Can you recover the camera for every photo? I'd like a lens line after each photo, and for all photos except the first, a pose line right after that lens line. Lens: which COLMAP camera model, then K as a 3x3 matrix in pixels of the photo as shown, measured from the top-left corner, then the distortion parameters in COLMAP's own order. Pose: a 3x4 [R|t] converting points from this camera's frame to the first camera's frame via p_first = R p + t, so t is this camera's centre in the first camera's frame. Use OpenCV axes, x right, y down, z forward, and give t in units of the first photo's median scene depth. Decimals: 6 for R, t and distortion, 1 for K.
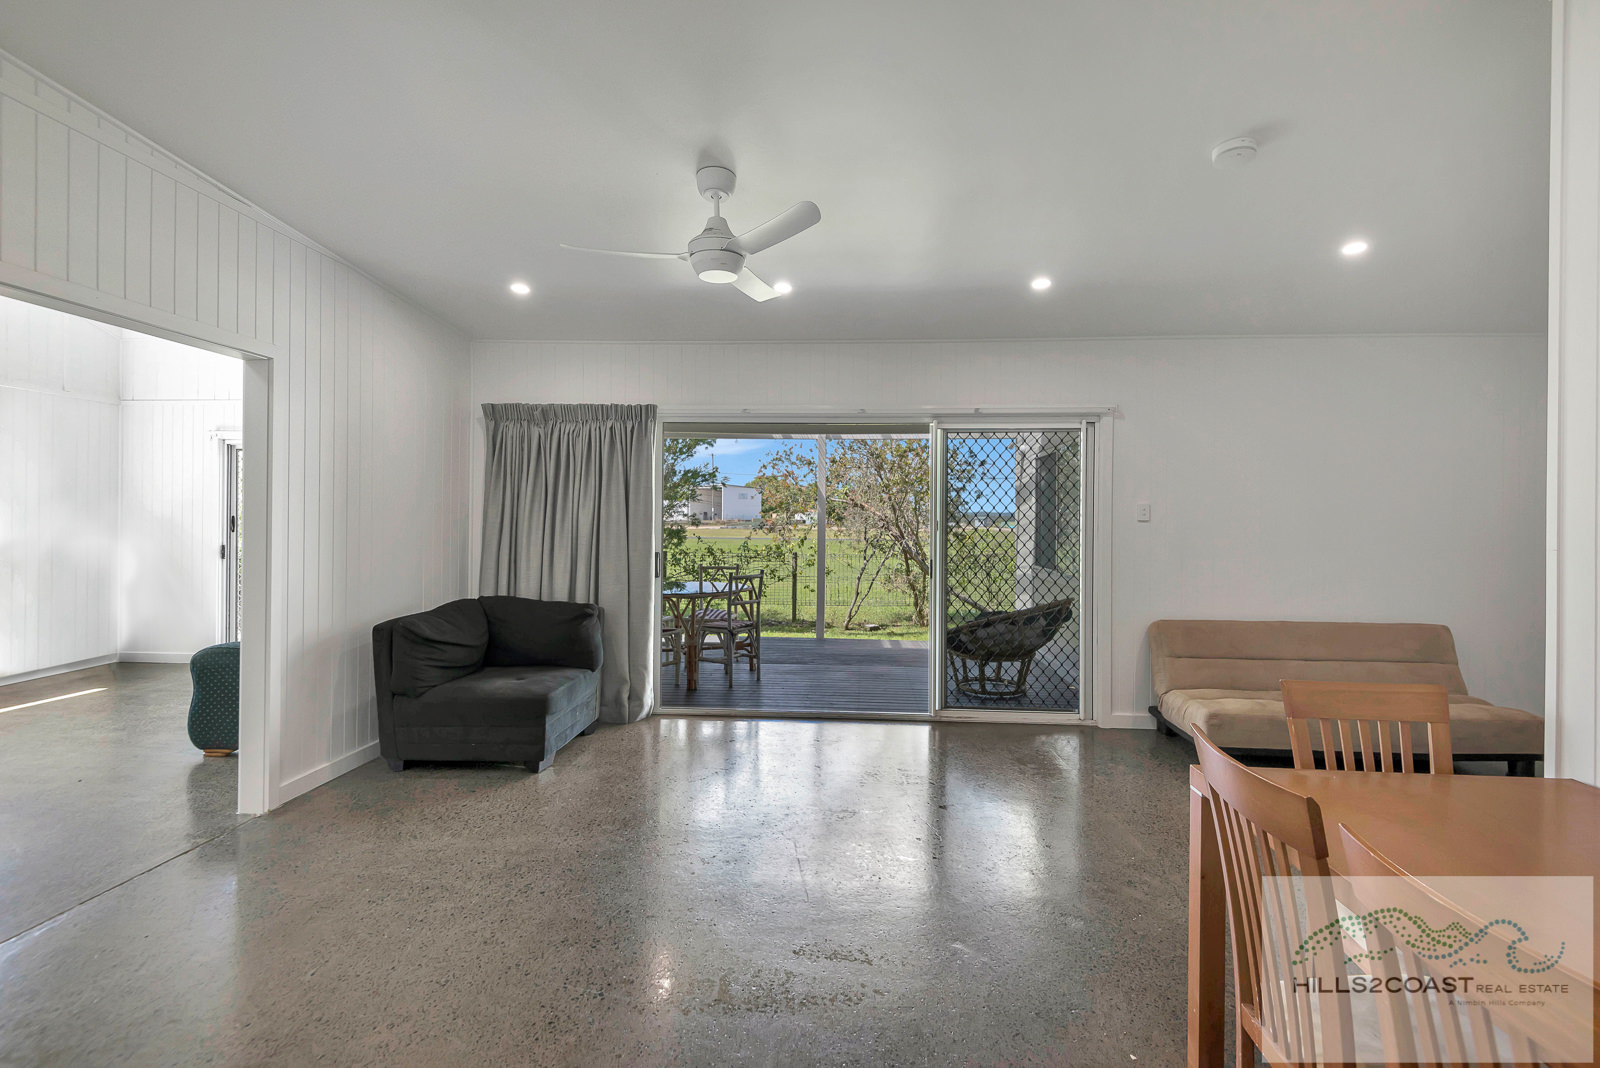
lens RADIAL K [[717.6, 0, 815.9], [0, 717.6, 511.7], [0, 0, 1]] dist [0.012982, -0.000454]
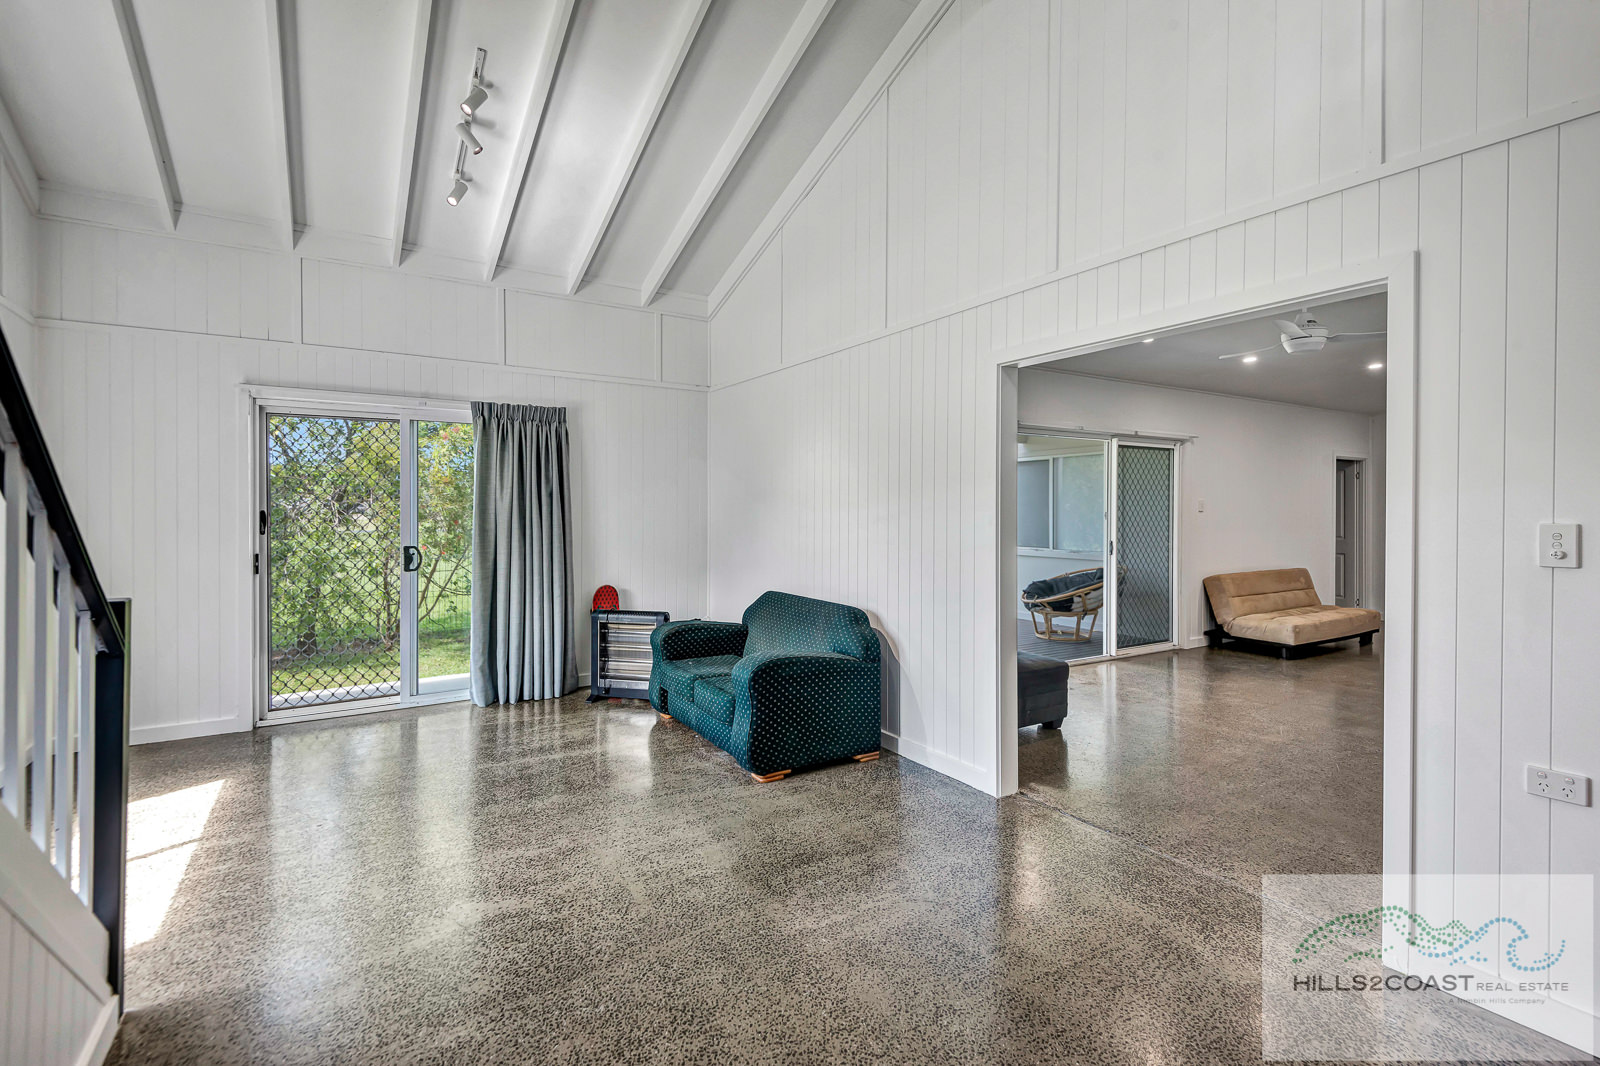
lens RADIAL K [[749.8, 0, 796.1], [0, 749.8, 508.9], [0, 0, 1]] dist [0.011255, -0.000469]
pose [[0.814584, -0.005769, 0.580016, -1.158802], [-0.003901, 0.999873, 0.015423, -0.013541], [-0.580032, -0.014826, 0.814459, 0.193055]]
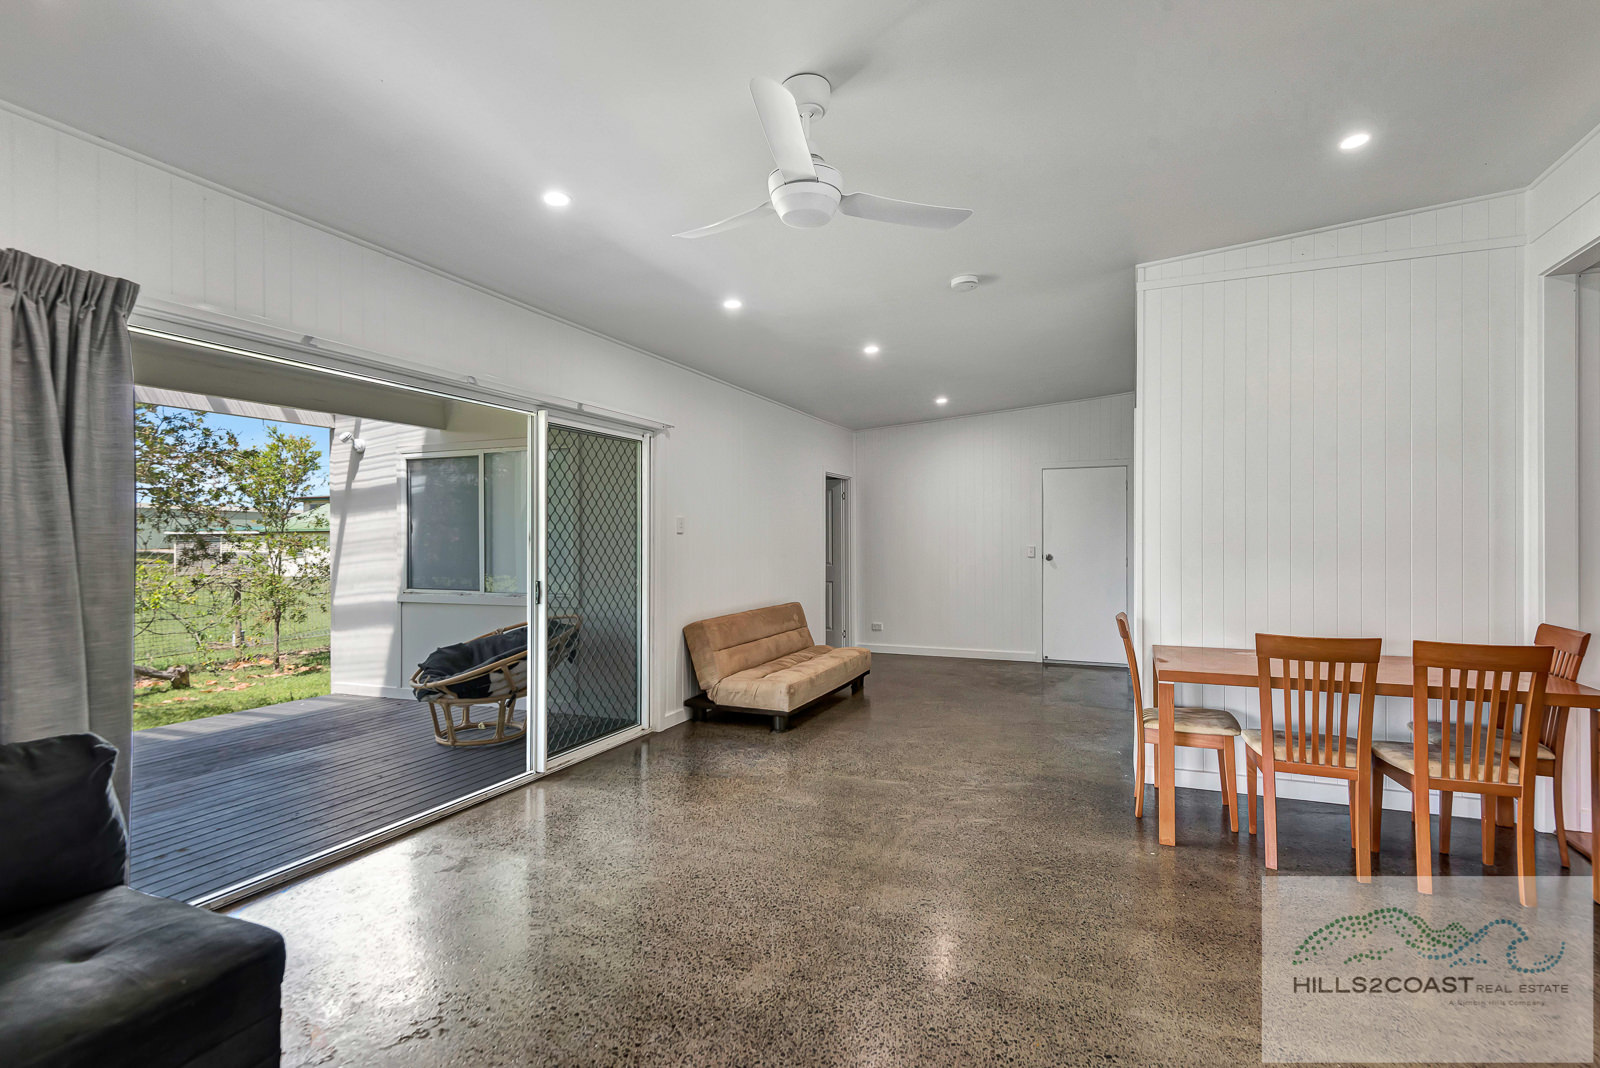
lens RADIAL K [[749.8, 0, 793.1], [0, 749.8, 531.2], [0, 0, 1]] dist [0.011255, -0.000469]
pose [[0.347510, 0.001214, 0.937676, -0.543162], [-0.005534, 0.999984, 0.000757, 0.008216], [-0.937660, -0.005452, 0.347511, 0.436898]]
